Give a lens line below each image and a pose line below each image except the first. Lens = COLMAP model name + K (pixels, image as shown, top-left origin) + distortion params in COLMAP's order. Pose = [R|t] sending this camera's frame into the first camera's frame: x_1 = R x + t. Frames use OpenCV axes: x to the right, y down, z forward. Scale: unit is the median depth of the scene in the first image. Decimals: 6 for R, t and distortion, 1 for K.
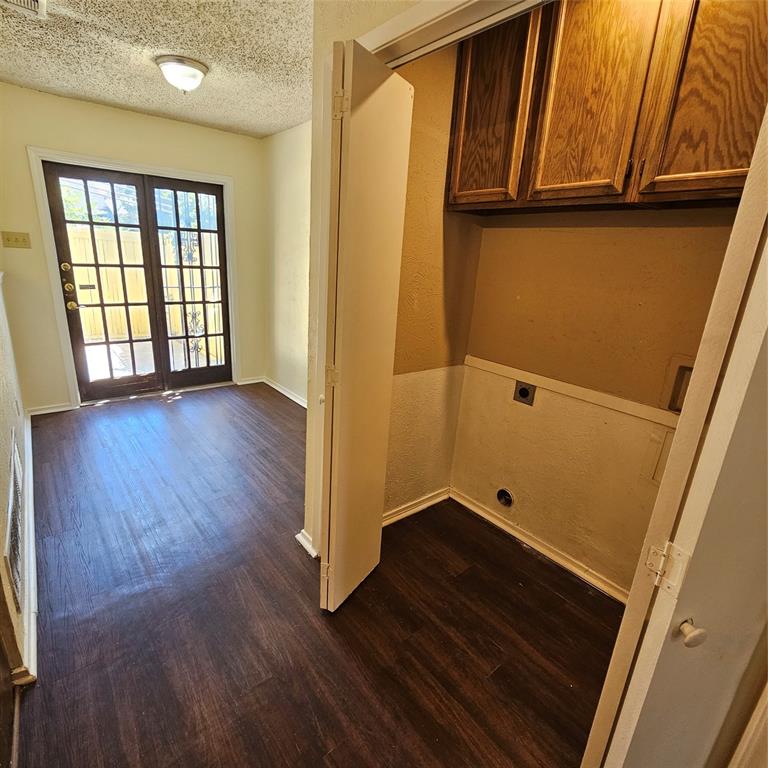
lens RADIAL K [[416.2, 0, 373.9], [0, 416.2, 385.7], [0, 0, 1]] dist [-0.000142, 0.002778]
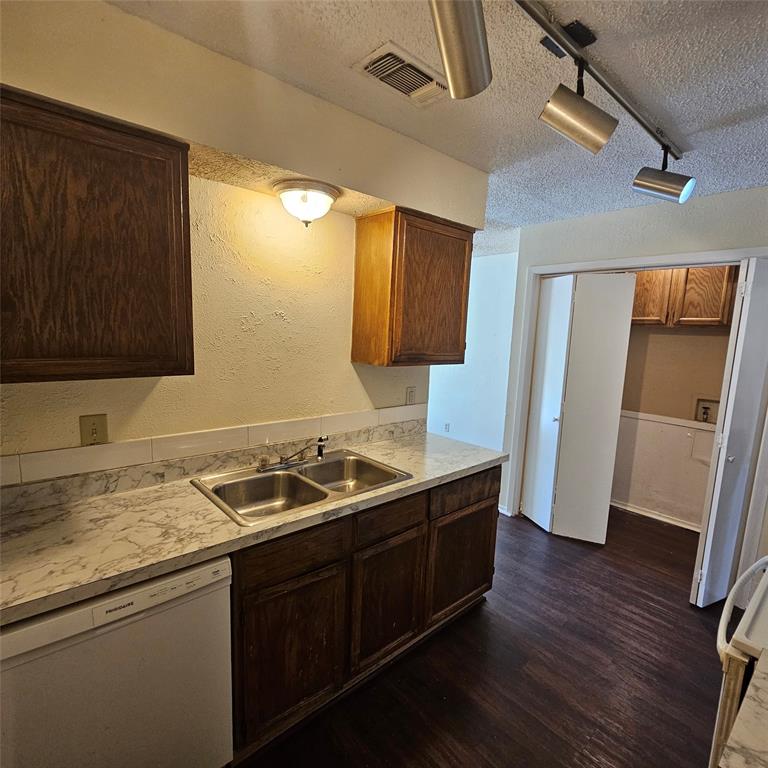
lens RADIAL K [[416.2, 0, 373.9], [0, 416.2, 385.7], [0, 0, 1]] dist [-0.000142, 0.002778]
pose [[0.998725, -0.018887, 0.046819, -1.195350], [0.025940, 0.987582, -0.154946, 0.203656], [-0.043311, 0.155963, 0.986813, -1.217648]]
